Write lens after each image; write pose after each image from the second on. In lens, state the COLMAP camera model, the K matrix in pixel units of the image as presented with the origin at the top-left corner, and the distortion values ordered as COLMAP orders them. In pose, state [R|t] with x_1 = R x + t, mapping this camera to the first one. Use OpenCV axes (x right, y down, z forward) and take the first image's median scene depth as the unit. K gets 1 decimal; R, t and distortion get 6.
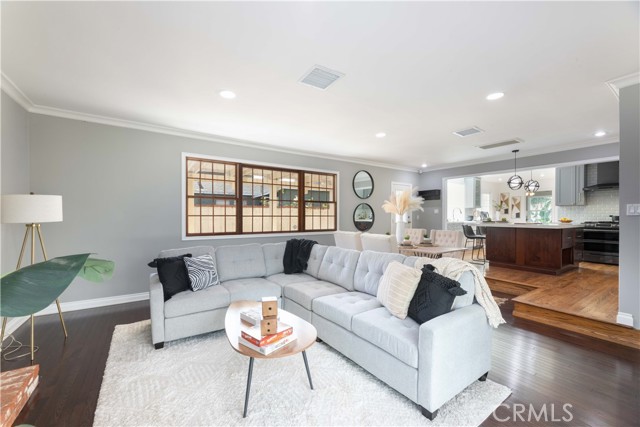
lens RADIAL K [[260.4, 0, 316.3], [0, 260.4, 215.5], [0, 0, 1]] dist [-0.003093, -0.000150]
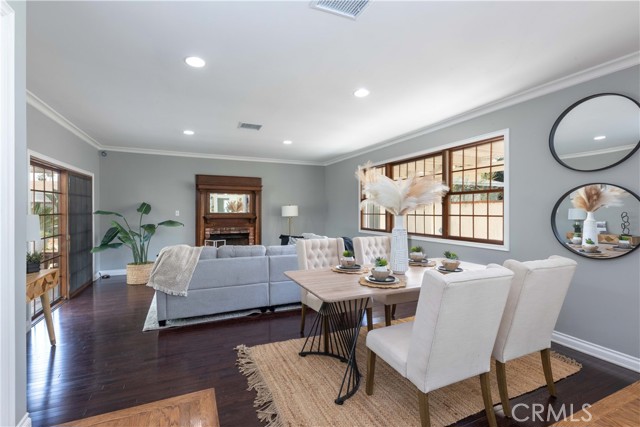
lens RADIAL K [[293.3, 0, 317.2], [0, 293.3, 212.4], [0, 0, 1]] dist [-0.000841, -0.000274]
pose [[-0.187249, 0.000677, -0.982312, 0.771821], [0.001791, 0.999998, 0.000348, -0.006740], [0.982311, -0.001694, -0.187250, 0.797892]]
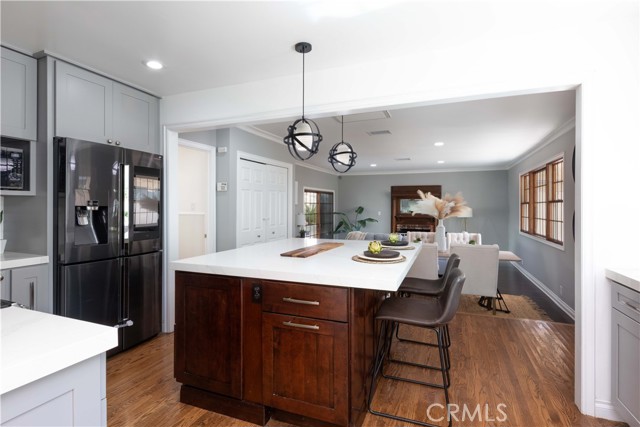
lens RADIAL K [[328.6, 0, 319.4], [0, 328.6, 210.3], [0, 0, 1]] dist [0.000524, 0.000002]
pose [[-0.828626, -0.001333, -0.559801, 1.092415], [-0.004894, 0.999976, 0.004862, -0.029557], [0.559781, 0.006768, -0.828613, 1.418905]]
